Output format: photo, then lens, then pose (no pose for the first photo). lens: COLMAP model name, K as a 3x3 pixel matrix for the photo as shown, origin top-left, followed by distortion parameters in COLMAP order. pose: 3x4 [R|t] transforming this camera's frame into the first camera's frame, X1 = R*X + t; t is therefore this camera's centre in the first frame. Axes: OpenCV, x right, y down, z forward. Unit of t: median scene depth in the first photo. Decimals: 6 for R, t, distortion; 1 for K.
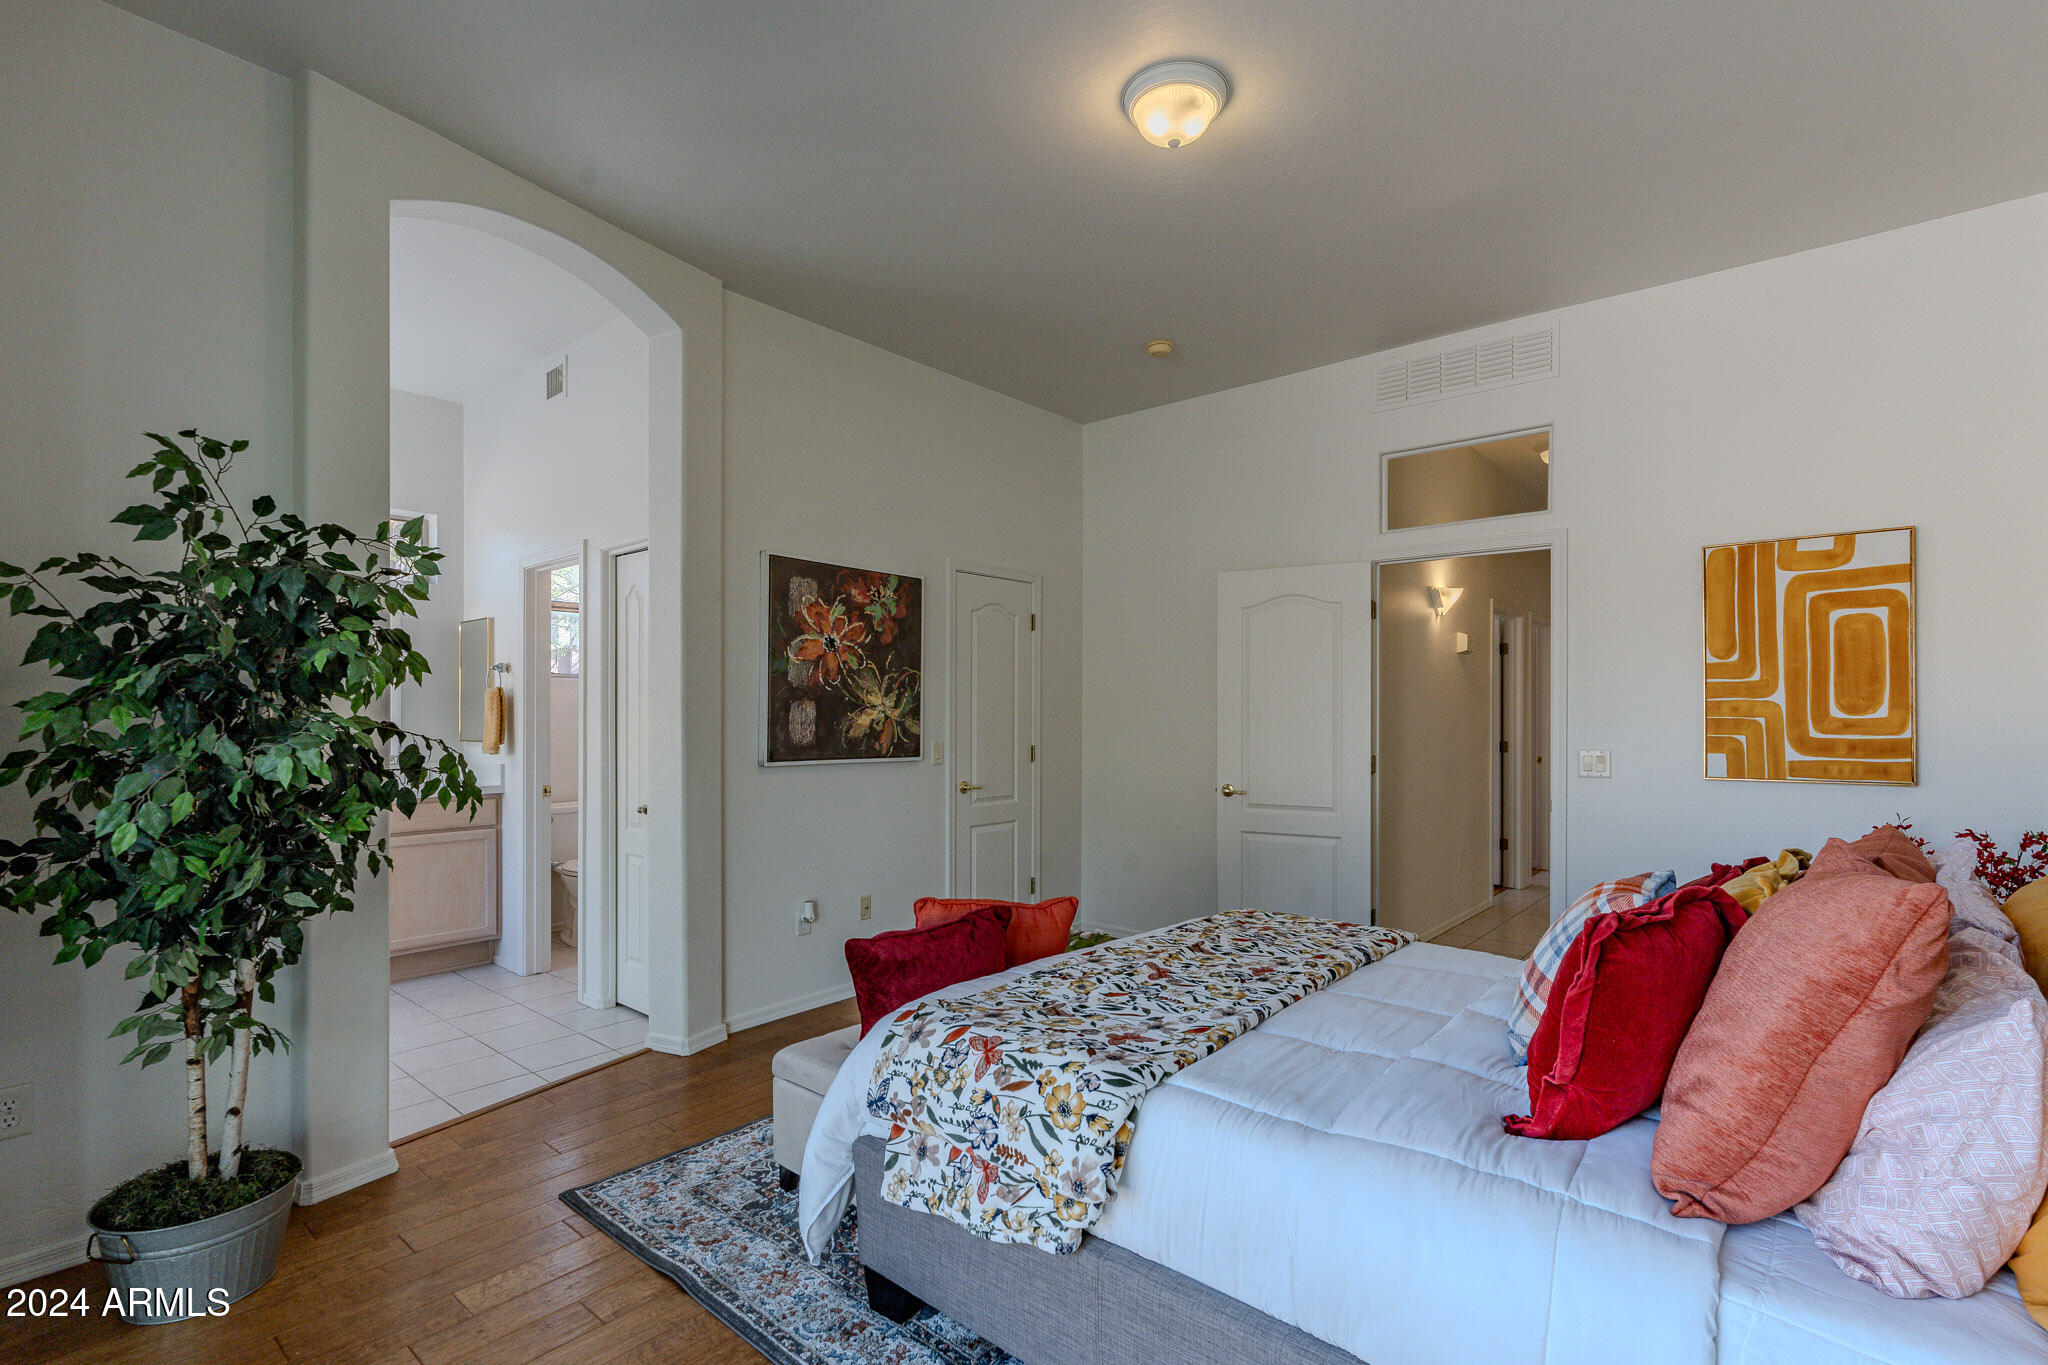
lens RADIAL K [[935.0, 0, 1025.7], [0, 935.0, 704.6], [0, 0, 1]] dist [0.003439, -0.000028]
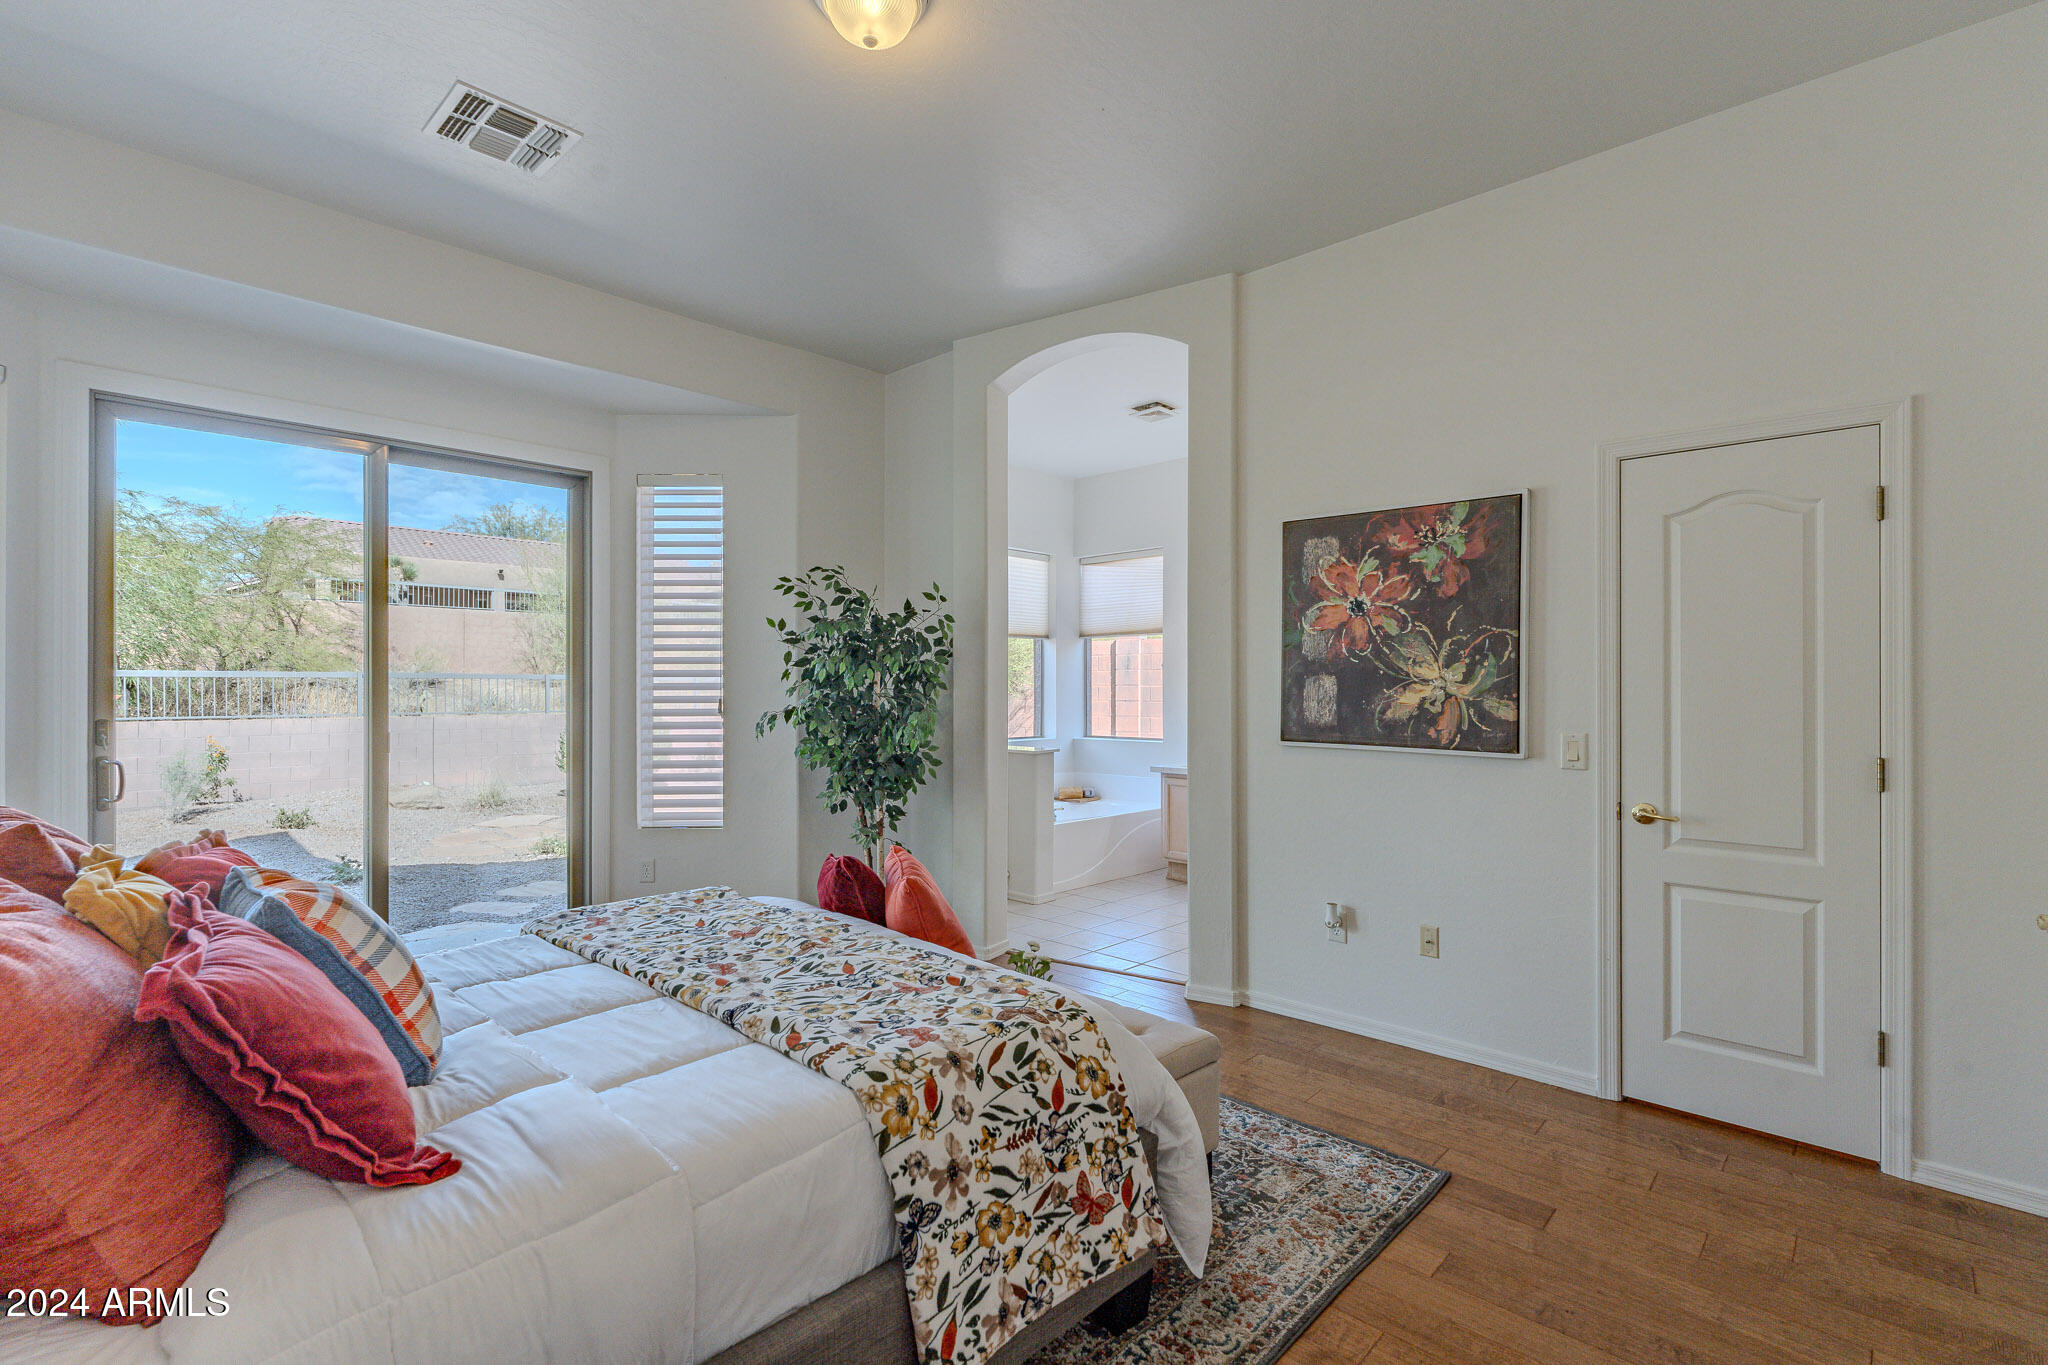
lens RADIAL K [[936.9, 0, 1024.0], [0, 936.9, 682.5], [0, 0, 1]] dist [-0.000137, -0.000172]
pose [[-0.037483, -0.005676, -0.999281, 0.631800], [0.006967, 0.999958, -0.005941, 0.005507], [0.999273, -0.007185, -0.037442, 0.712884]]
